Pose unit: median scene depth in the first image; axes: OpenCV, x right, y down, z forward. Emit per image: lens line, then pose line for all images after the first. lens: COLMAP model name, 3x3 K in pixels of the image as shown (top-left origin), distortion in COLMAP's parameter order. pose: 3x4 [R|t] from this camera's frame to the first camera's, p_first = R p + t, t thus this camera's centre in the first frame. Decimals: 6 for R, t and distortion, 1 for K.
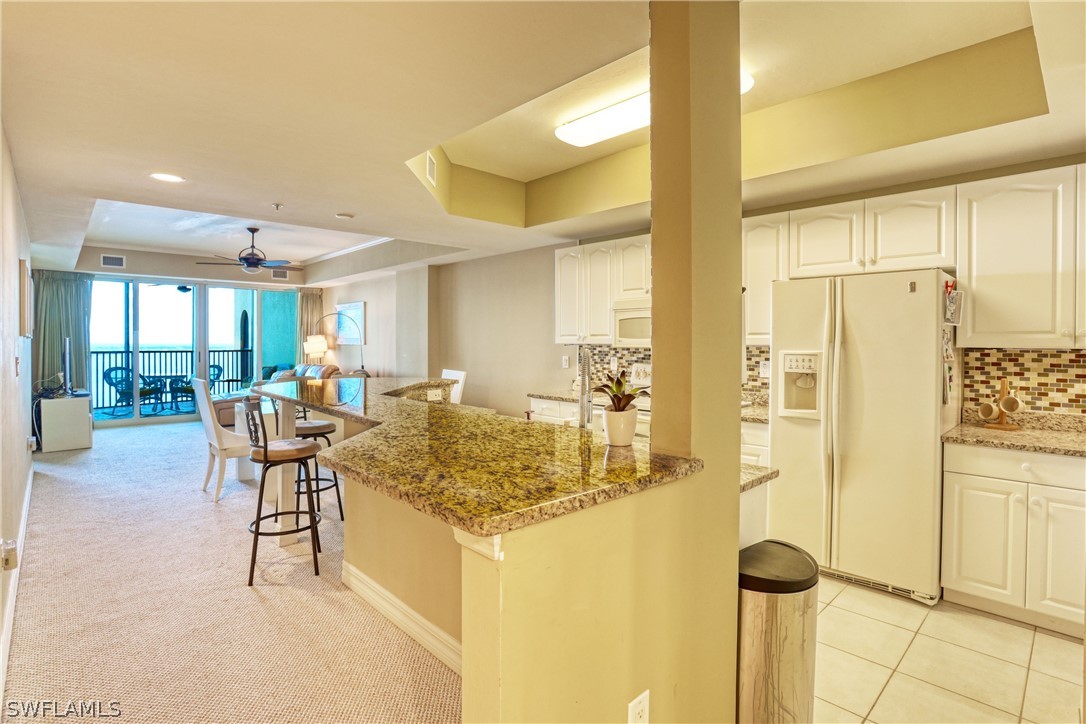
lens RADIAL K [[518.6, 0, 588.1], [0, 518.6, 347.9], [0, 0, 1]] dist [-0.048860, 0.015734]
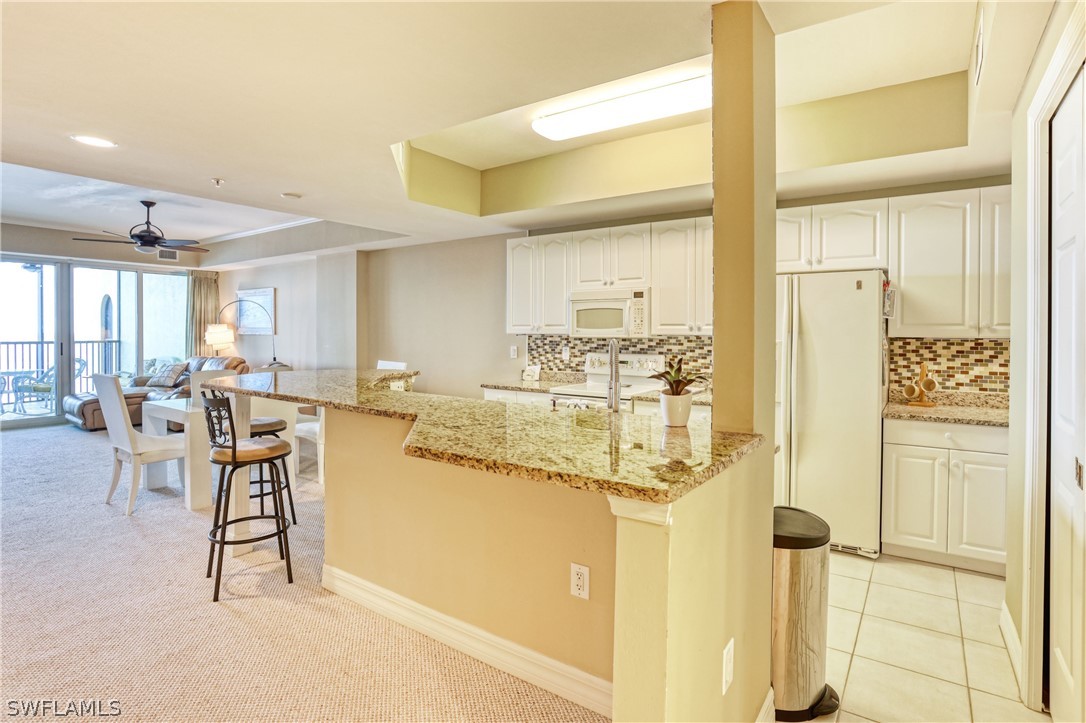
lens RADIAL K [[518.6, 0, 609.4], [0, 518.6, 336.5], [0, 0, 1]] dist [-0.048860, 0.015734]
pose [[0.978635, -0.000432, 0.205603, -0.132954], [0.000990, 0.999996, -0.002612, 0.000187], [-0.205601, 0.002760, 0.978632, -0.020795]]
